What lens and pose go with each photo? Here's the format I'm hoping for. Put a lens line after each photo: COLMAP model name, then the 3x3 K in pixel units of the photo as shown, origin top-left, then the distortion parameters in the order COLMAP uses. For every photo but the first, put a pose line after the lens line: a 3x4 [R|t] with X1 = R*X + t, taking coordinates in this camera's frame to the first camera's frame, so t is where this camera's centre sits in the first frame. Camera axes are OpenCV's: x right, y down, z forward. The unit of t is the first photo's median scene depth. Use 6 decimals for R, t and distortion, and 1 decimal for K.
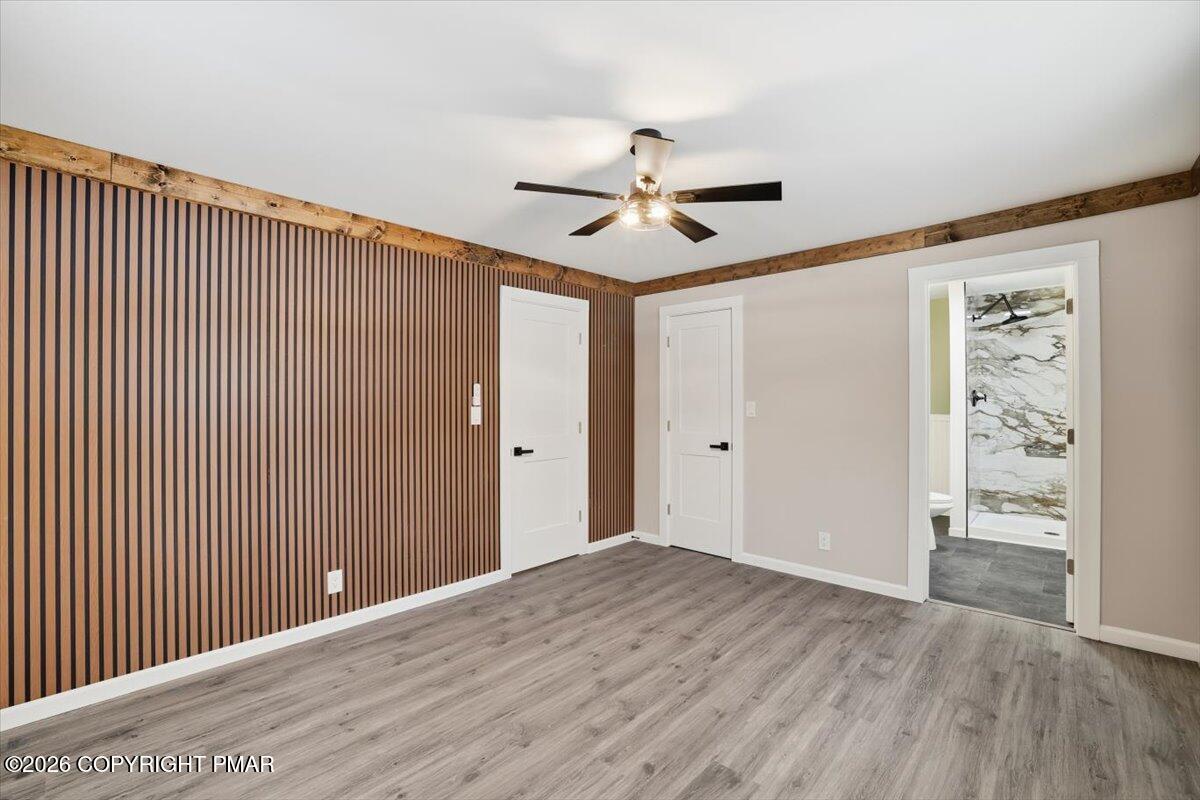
lens RADIAL K [[544.9, 0, 602.8], [0, 544.9, 404.1], [0, 0, 1]] dist [-0.007074, 0.000504]
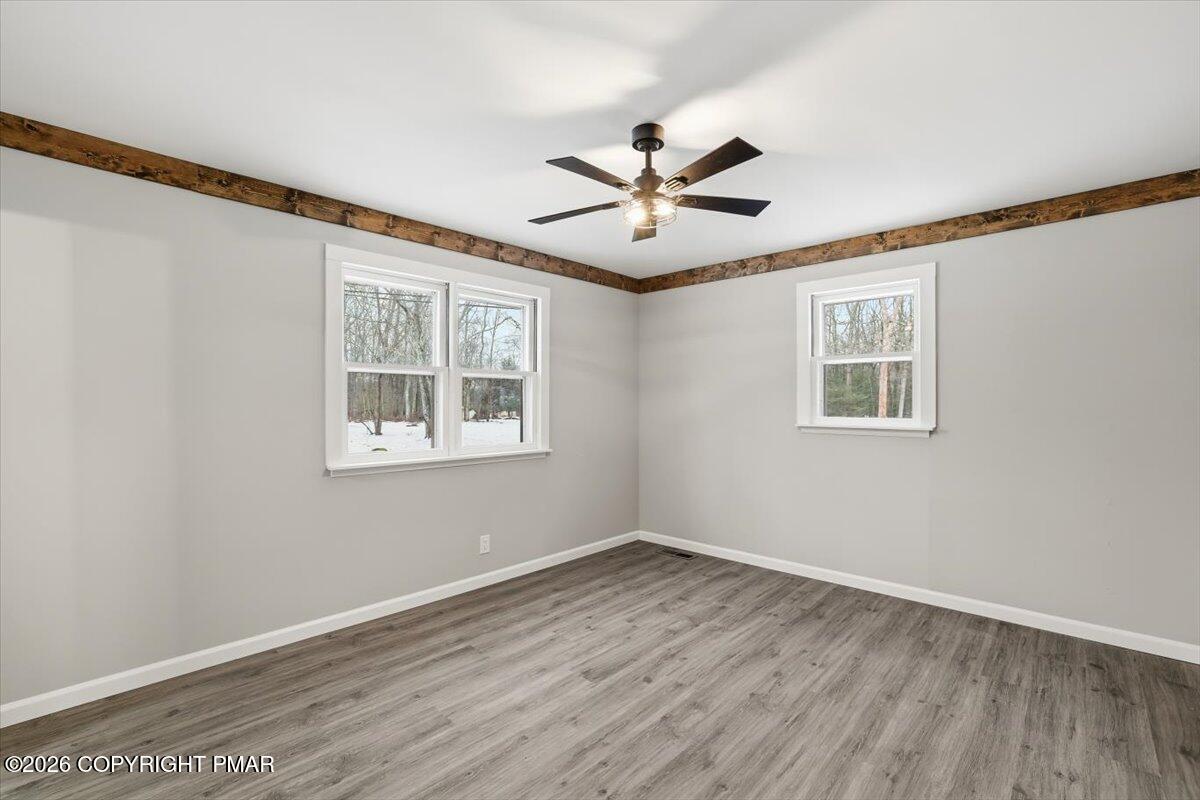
lens RADIAL K [[544.9, 0, 591.9], [0, 544.9, 402.1], [0, 0, 1]] dist [-0.007074, 0.000504]
pose [[-0.999610, 0.001987, 0.027851, 0.154928], [0.002195, 0.999970, 0.007428, -0.009472], [-0.027836, 0.007486, -0.999584, 1.978371]]
